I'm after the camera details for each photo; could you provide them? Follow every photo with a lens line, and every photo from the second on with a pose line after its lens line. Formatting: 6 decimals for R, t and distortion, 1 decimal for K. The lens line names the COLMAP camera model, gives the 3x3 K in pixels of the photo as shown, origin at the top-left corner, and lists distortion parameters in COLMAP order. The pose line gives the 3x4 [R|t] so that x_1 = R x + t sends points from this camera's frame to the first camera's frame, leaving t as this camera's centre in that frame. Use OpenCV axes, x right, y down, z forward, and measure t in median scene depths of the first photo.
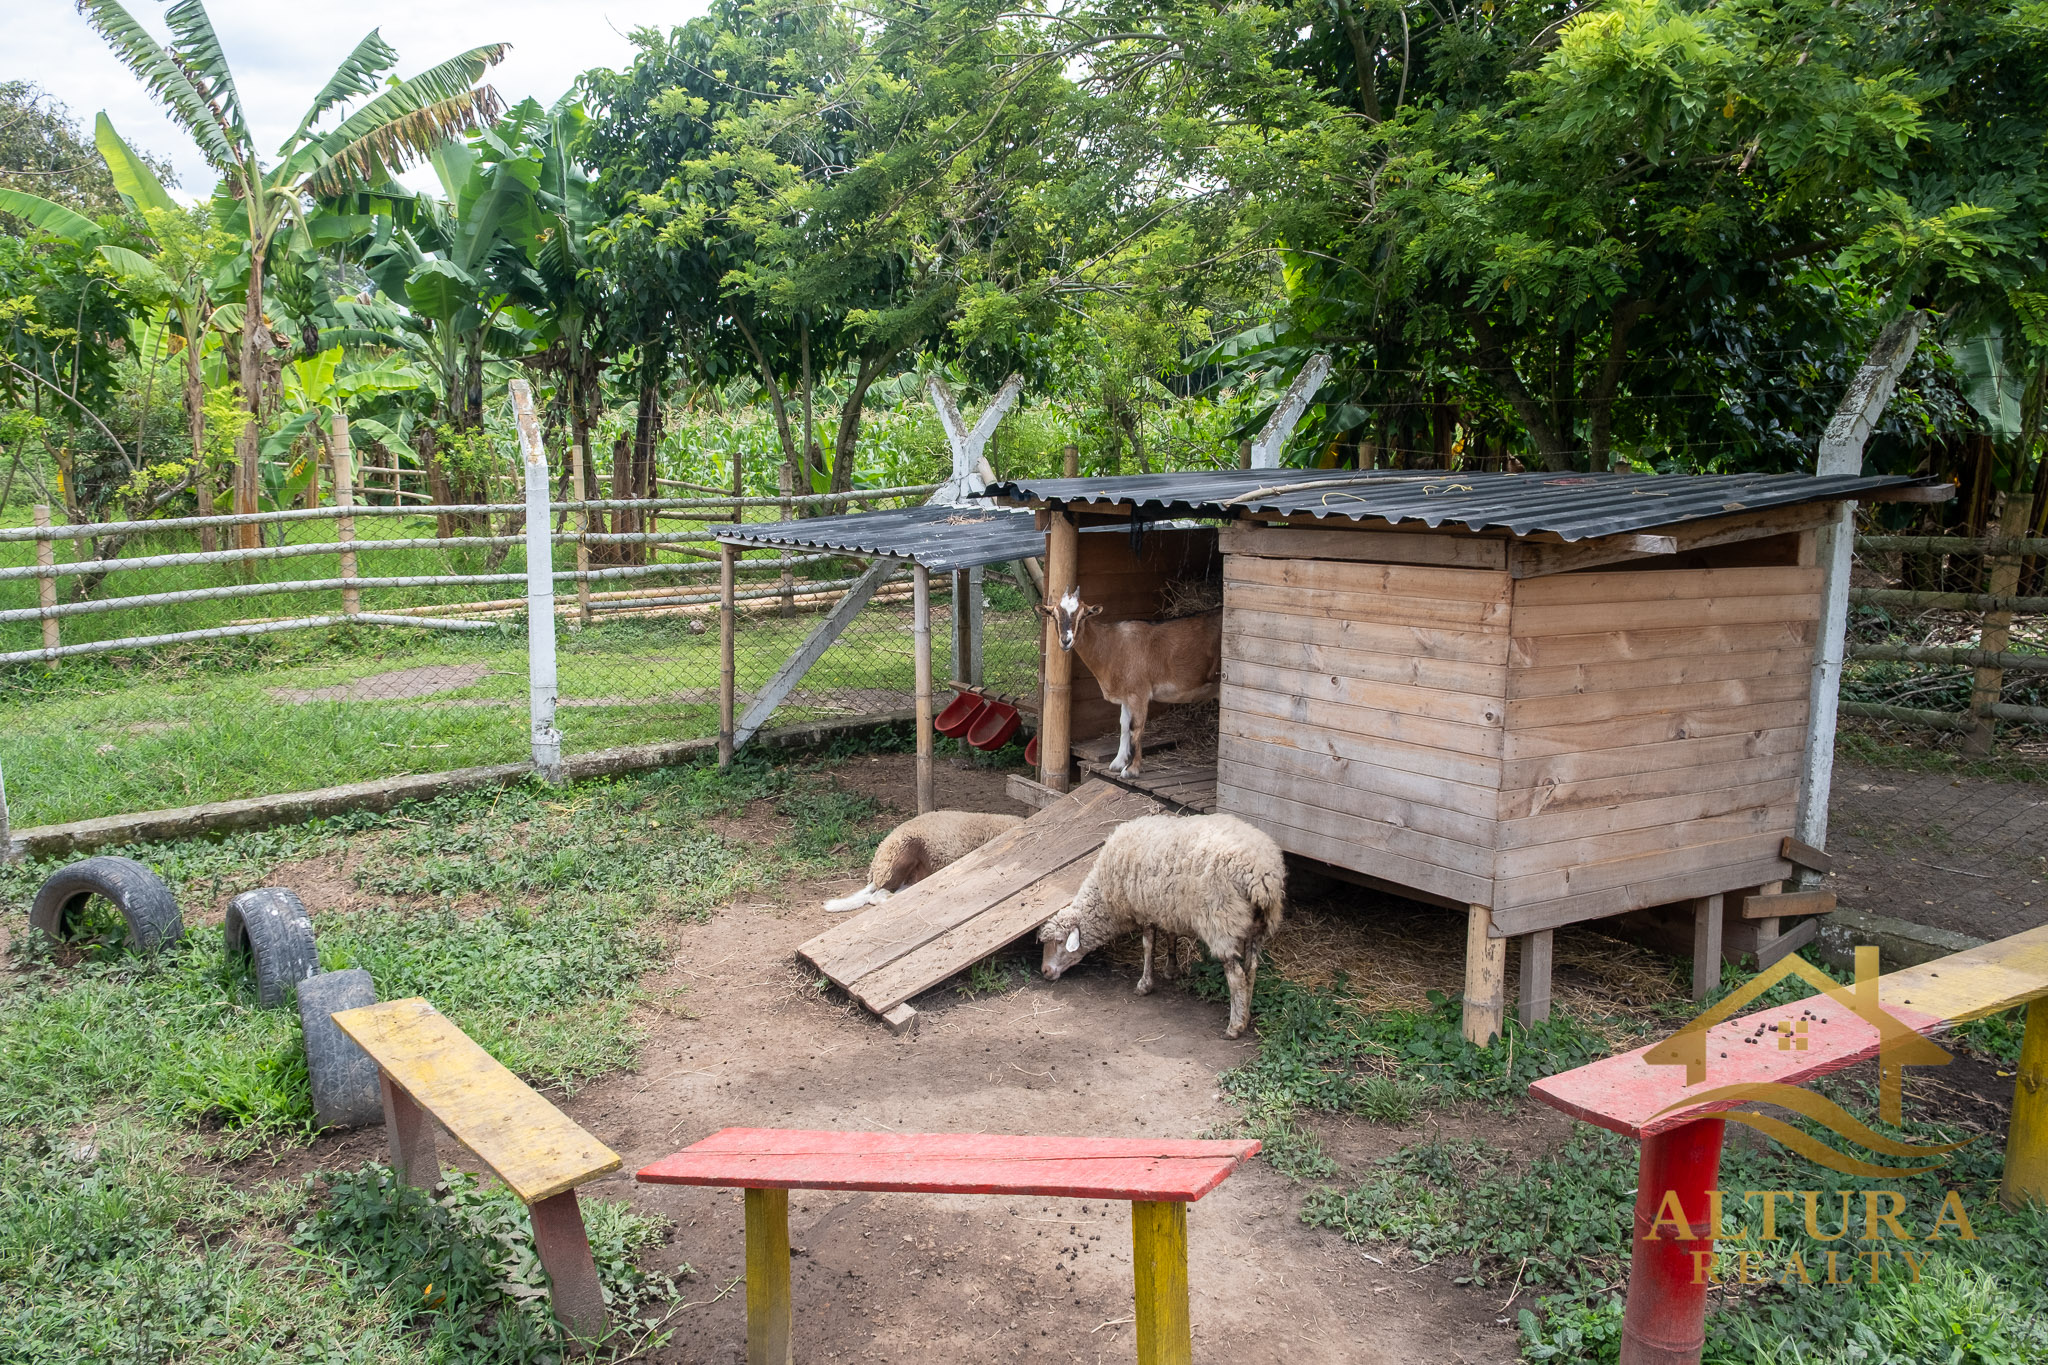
lens RADIAL K [[1562.9, 0, 1024.0], [0, 1562.9, 682.5], [0, 0, 1]] dist [-0.011746, -0.001613]
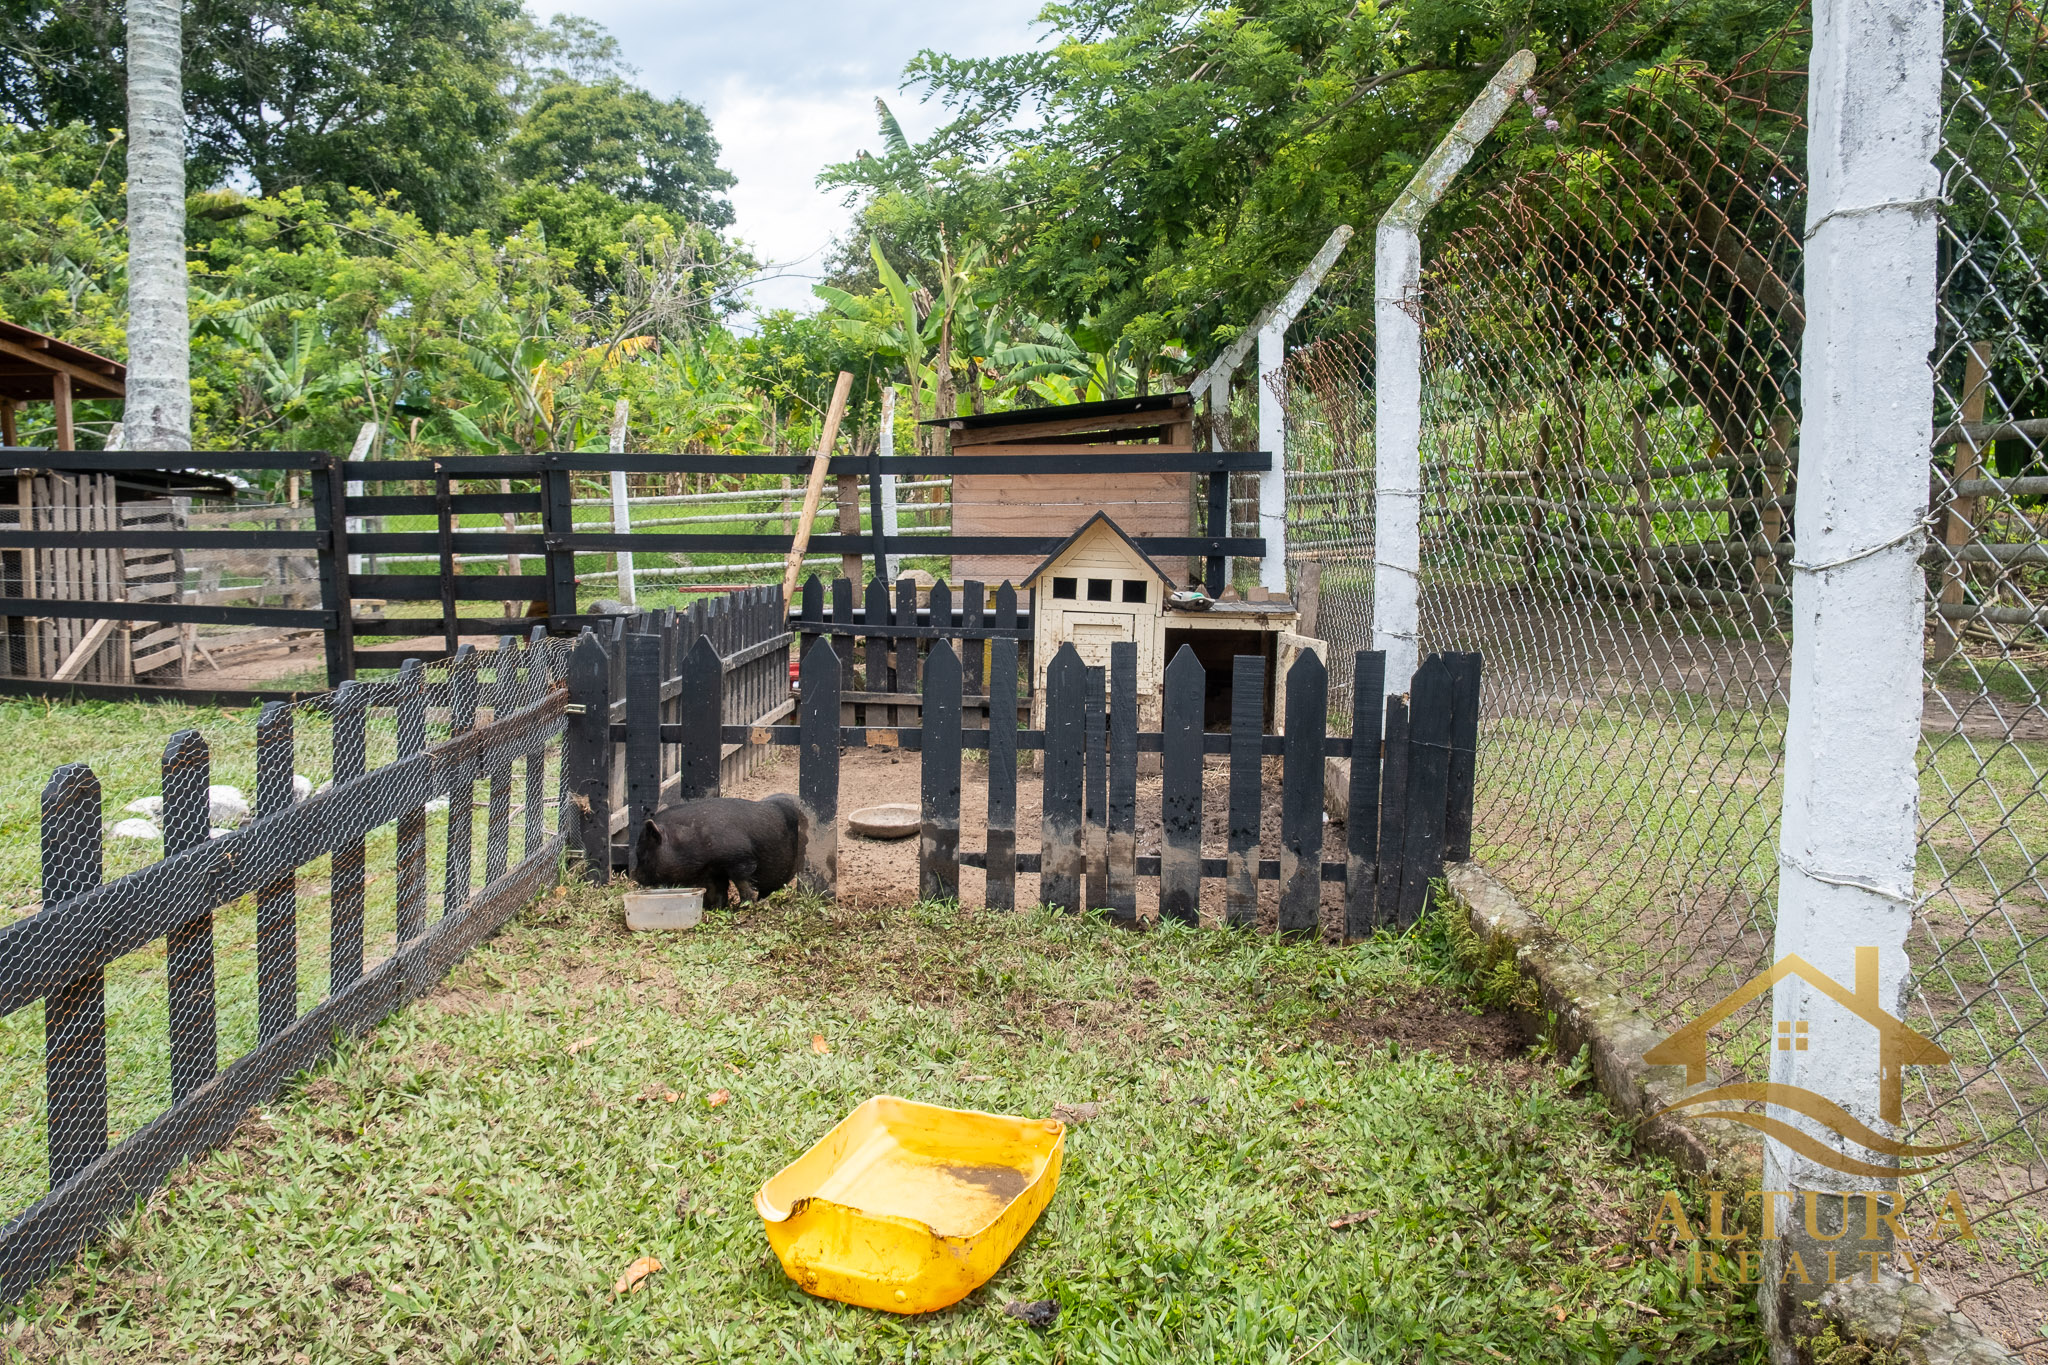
lens RADIAL K [[1582.9, 0, 1024.8], [0, 1582.9, 662.3], [0, 0, 1]] dist [-0.014657, 0.000269]
pose [[0.820988, 0.052942, -0.568486, 0.859544], [-0.070263, 0.997492, -0.008577, 0.125980], [0.566606, 0.046985, 0.822648, -0.389746]]
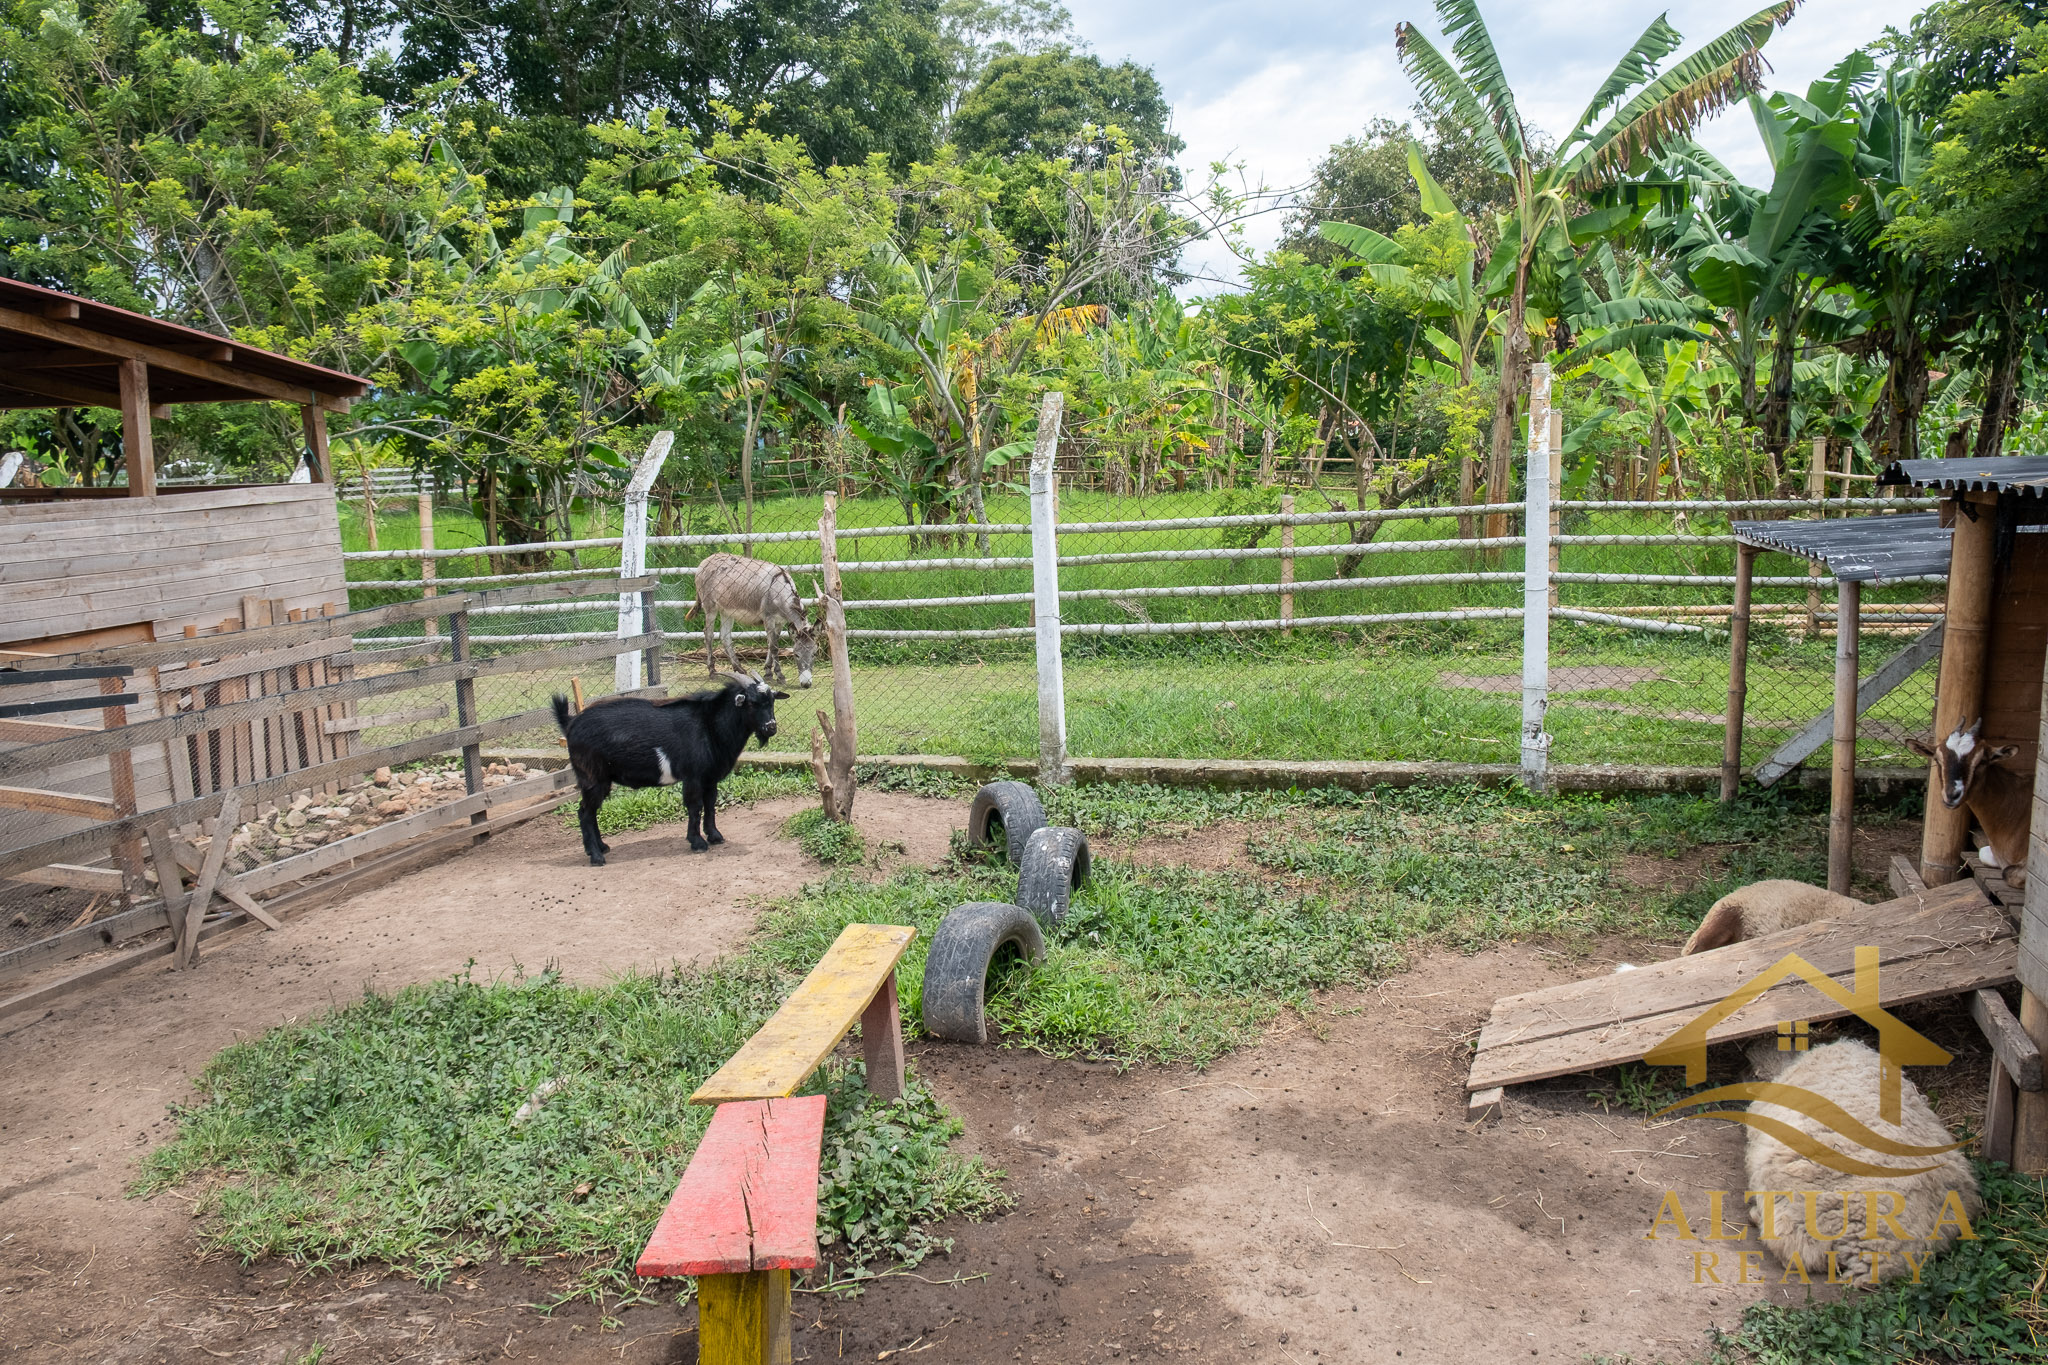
lens RADIAL K [[1582.9, 0, 1024.8], [0, 1582.9, 662.3], [0, 0, 1]] dist [-0.014657, 0.000269]
pose [[0.639267, 0.087455, -0.763995, 0.226957], [-0.099737, 0.994550, 0.030392, -0.010867], [0.762489, 0.056769, 0.644506, 0.154568]]
